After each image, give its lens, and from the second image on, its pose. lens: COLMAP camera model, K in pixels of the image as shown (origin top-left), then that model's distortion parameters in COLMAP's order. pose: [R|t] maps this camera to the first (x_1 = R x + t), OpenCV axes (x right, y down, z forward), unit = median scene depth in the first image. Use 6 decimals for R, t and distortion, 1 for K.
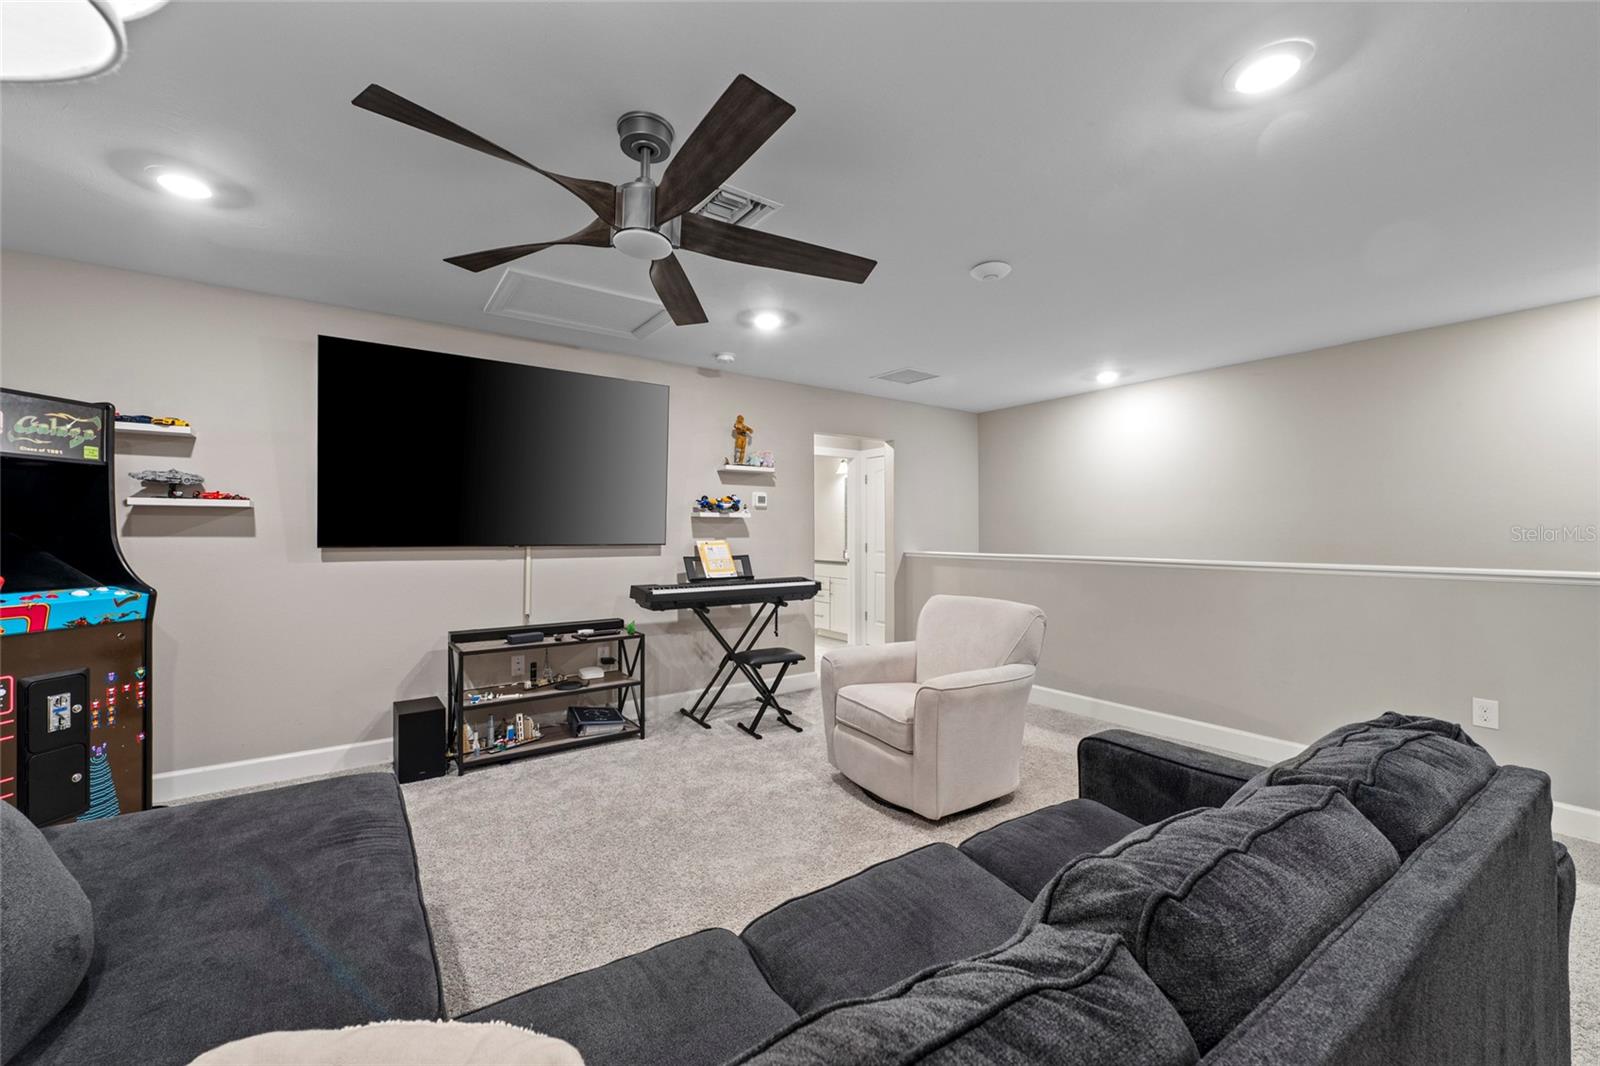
lens RADIAL K [[628.0, 0, 798.7], [0, 628.0, 524.7], [0, 0, 1]] dist [-0.000578, -0.000570]
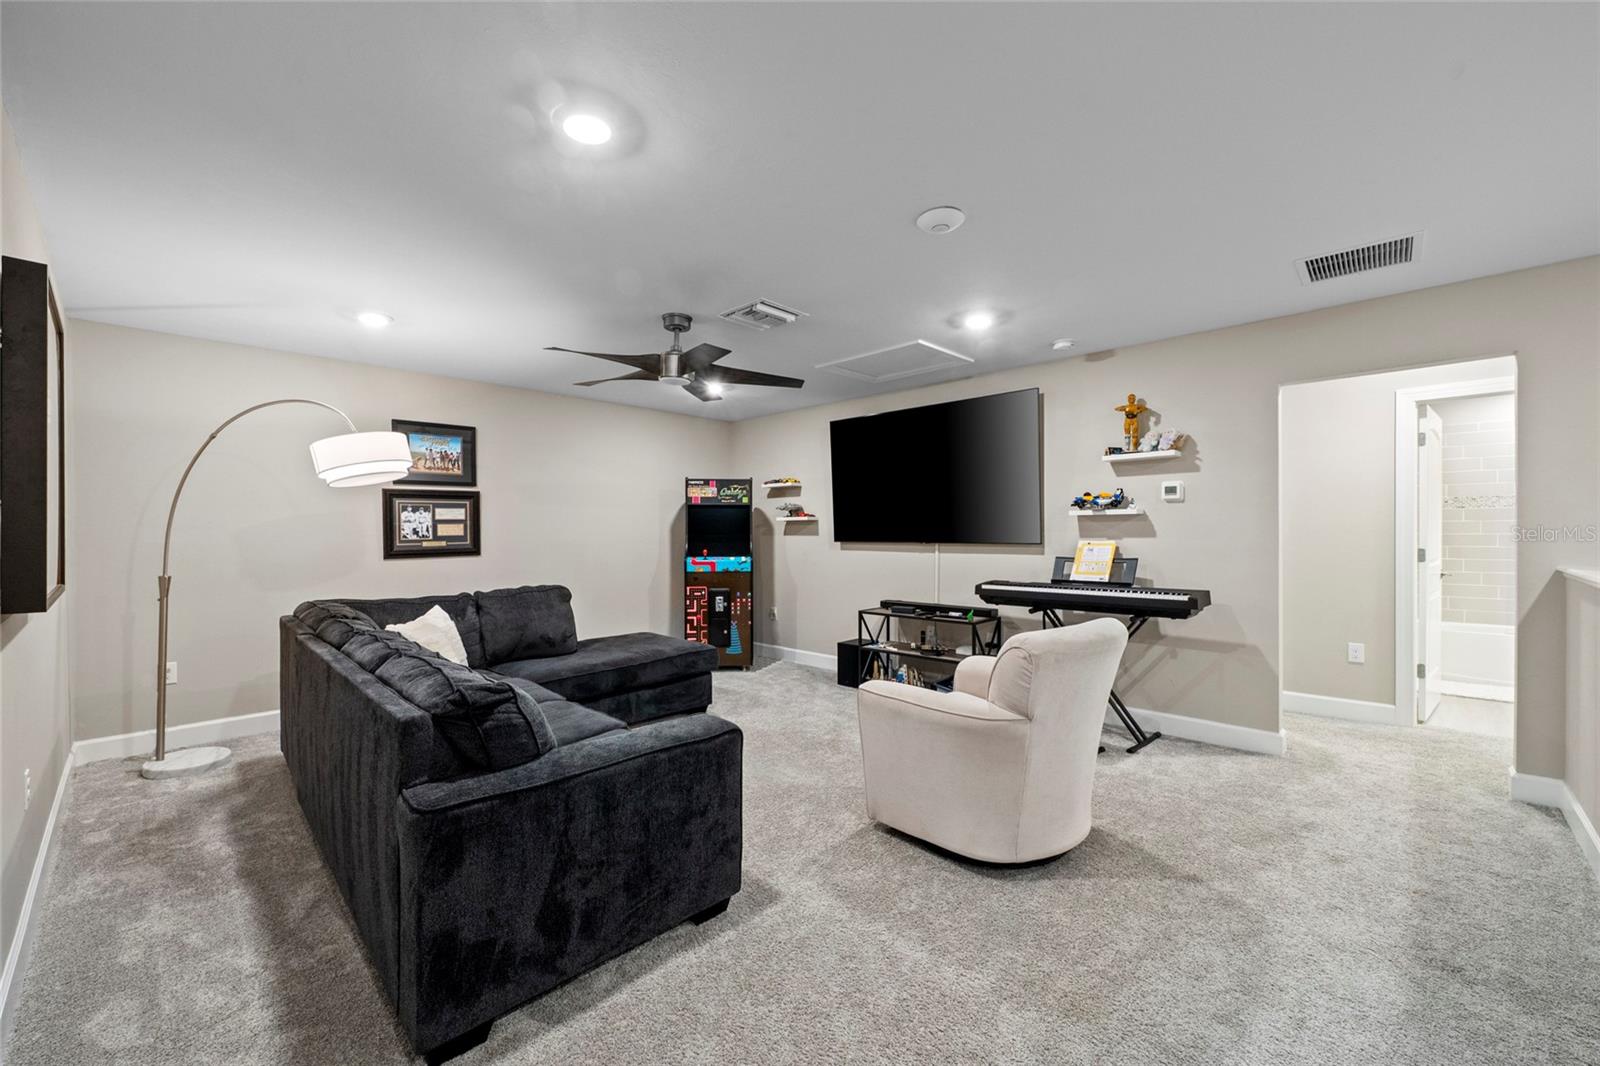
lens RADIAL K [[628.0, 0, 800.1], [0, 628.0, 535.5], [0, 0, 1]] dist [-0.000578, -0.000570]
pose [[0.198857, 0.000512, -0.980028, 0.975724], [0.016366, 0.999859, 0.003843, 0.010400], [0.979892, -0.016803, 0.198820, 0.573990]]
